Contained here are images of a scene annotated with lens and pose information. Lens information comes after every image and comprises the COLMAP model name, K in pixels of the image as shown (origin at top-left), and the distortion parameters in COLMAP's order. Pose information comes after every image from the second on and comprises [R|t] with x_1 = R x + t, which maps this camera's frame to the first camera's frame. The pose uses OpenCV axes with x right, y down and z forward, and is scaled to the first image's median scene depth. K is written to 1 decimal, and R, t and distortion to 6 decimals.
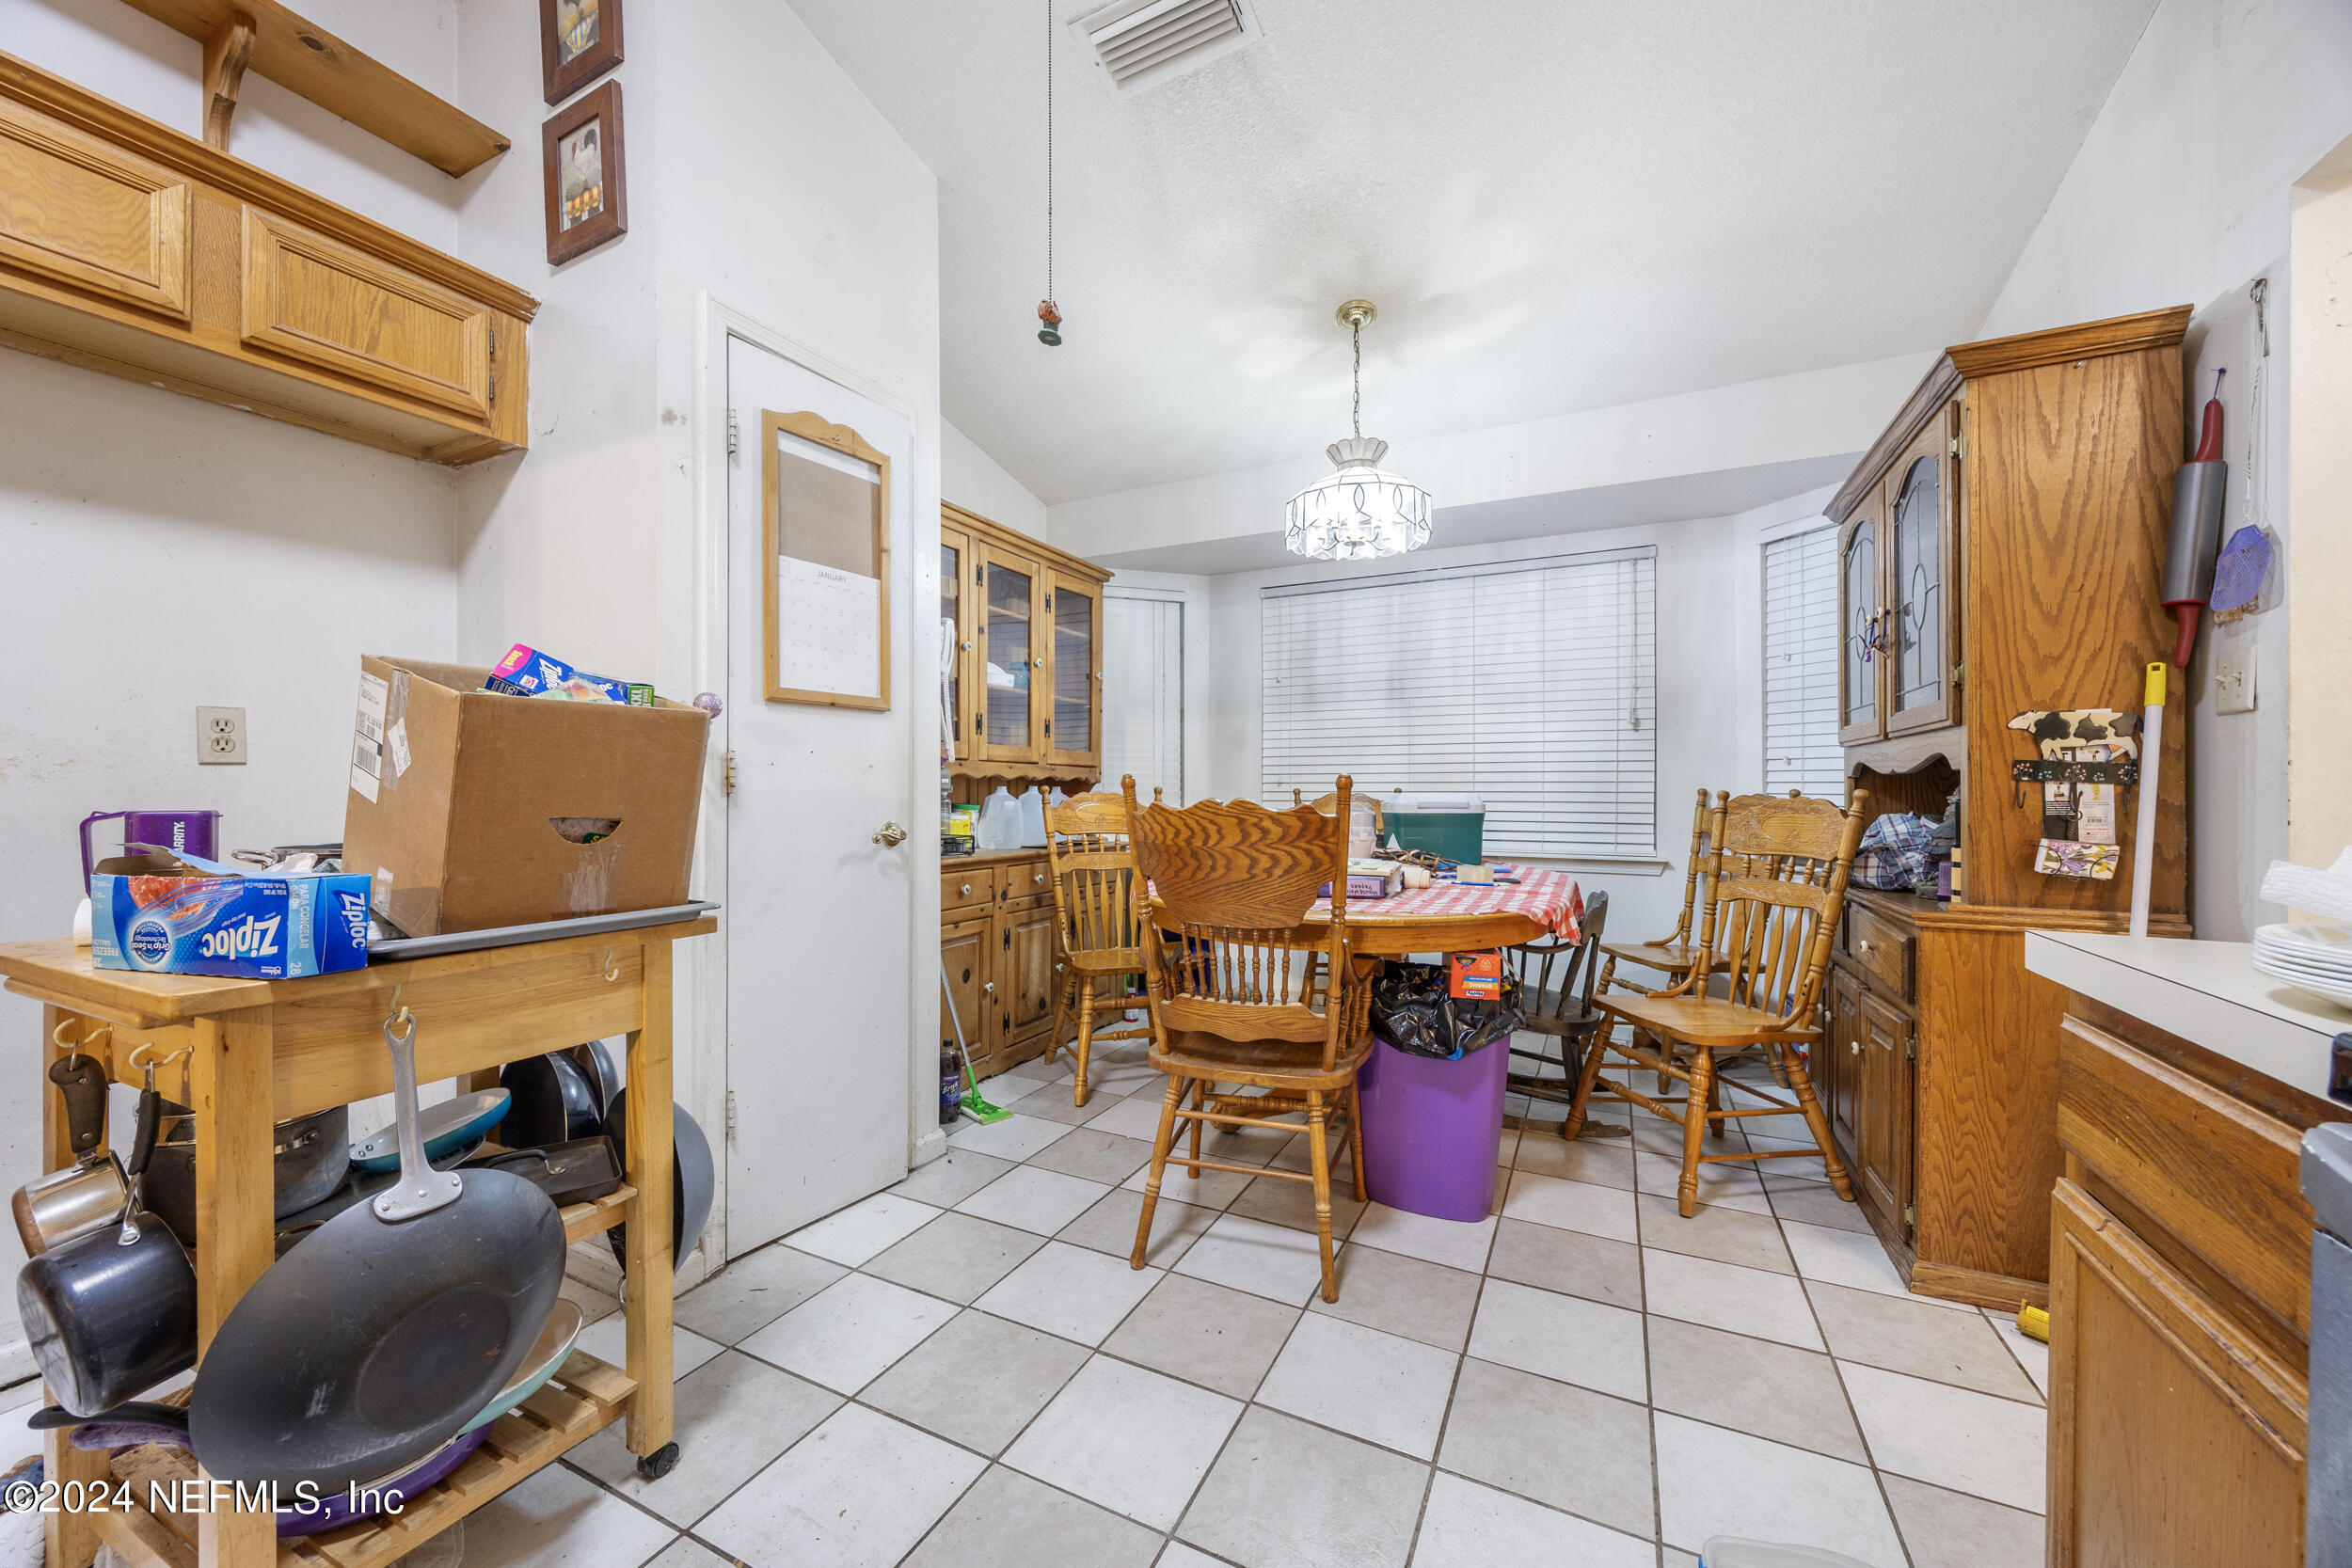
lens RADIAL K [[896.0, 0, 1165.3], [0, 896.0, 796.1], [0, 0, 1]] dist [-0.002398, -0.000161]
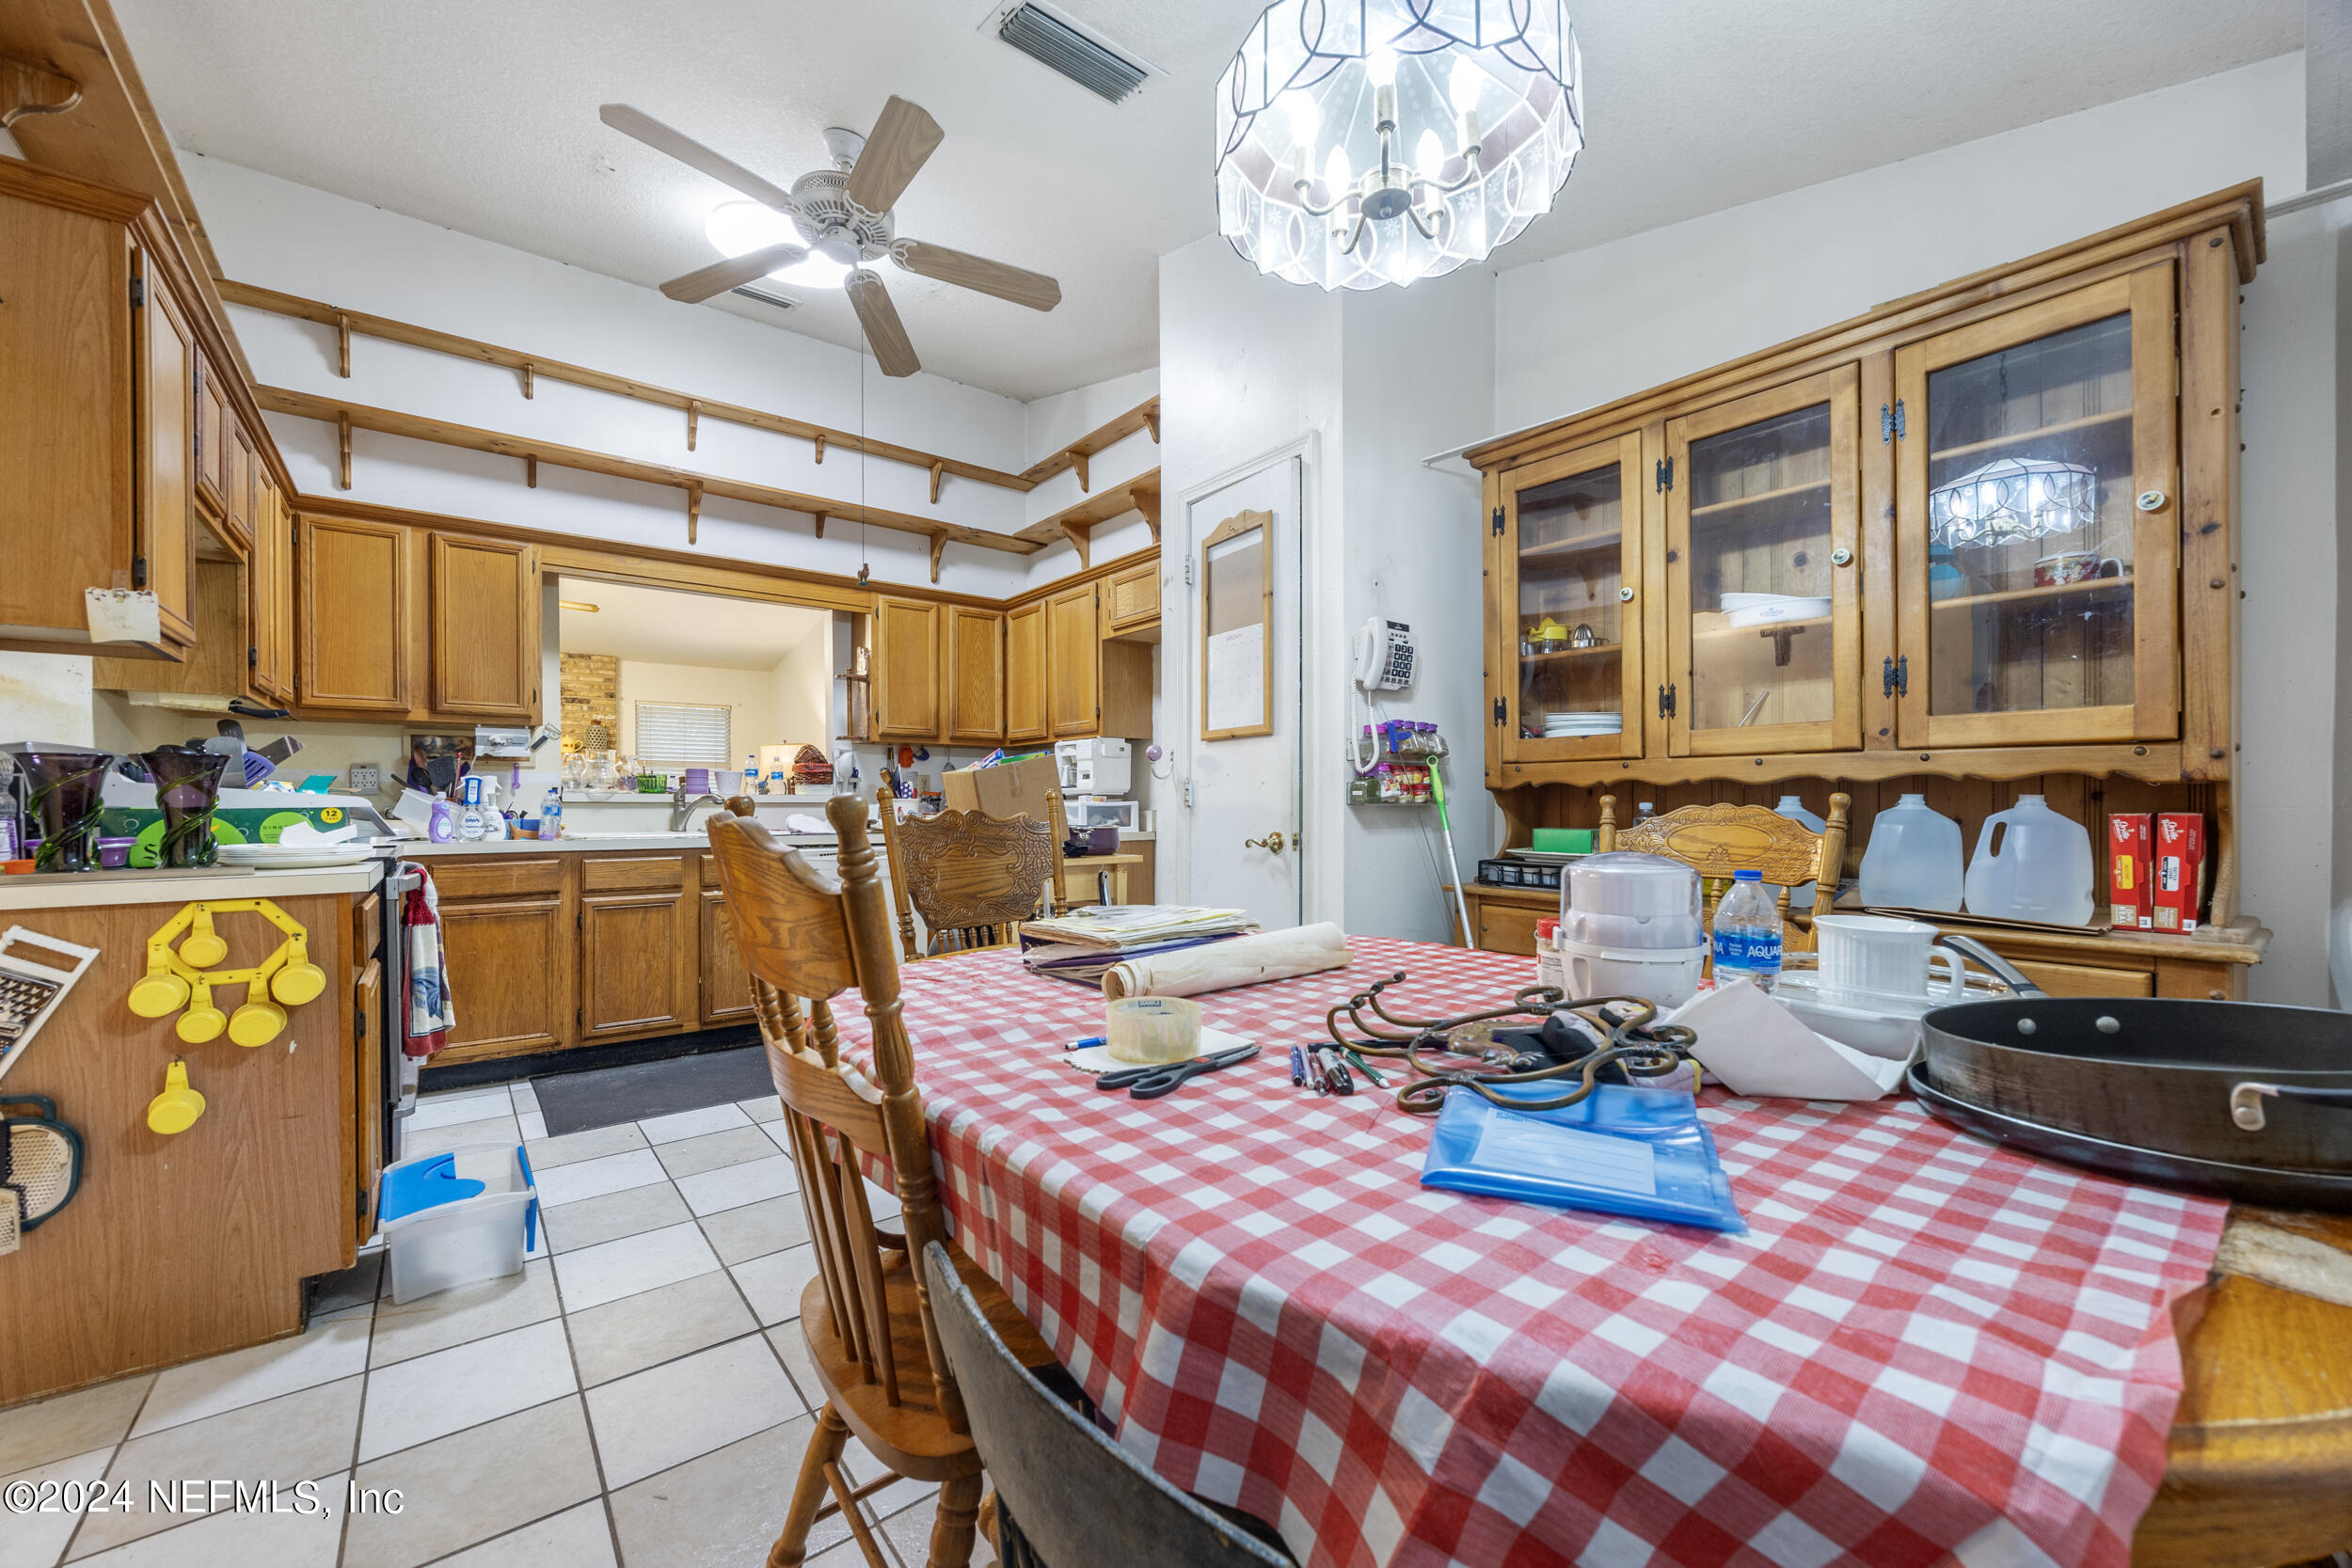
lens RADIAL K [[896.0, 0, 1165.3], [0, 896.0, 796.1], [0, 0, 1]] dist [-0.002398, -0.000161]
pose [[-0.420356, -0.002876, -0.907355, 0.795397], [0.001032, 0.999993, -0.003647, -0.012461], [0.907359, -0.002470, -0.420350, 1.385140]]
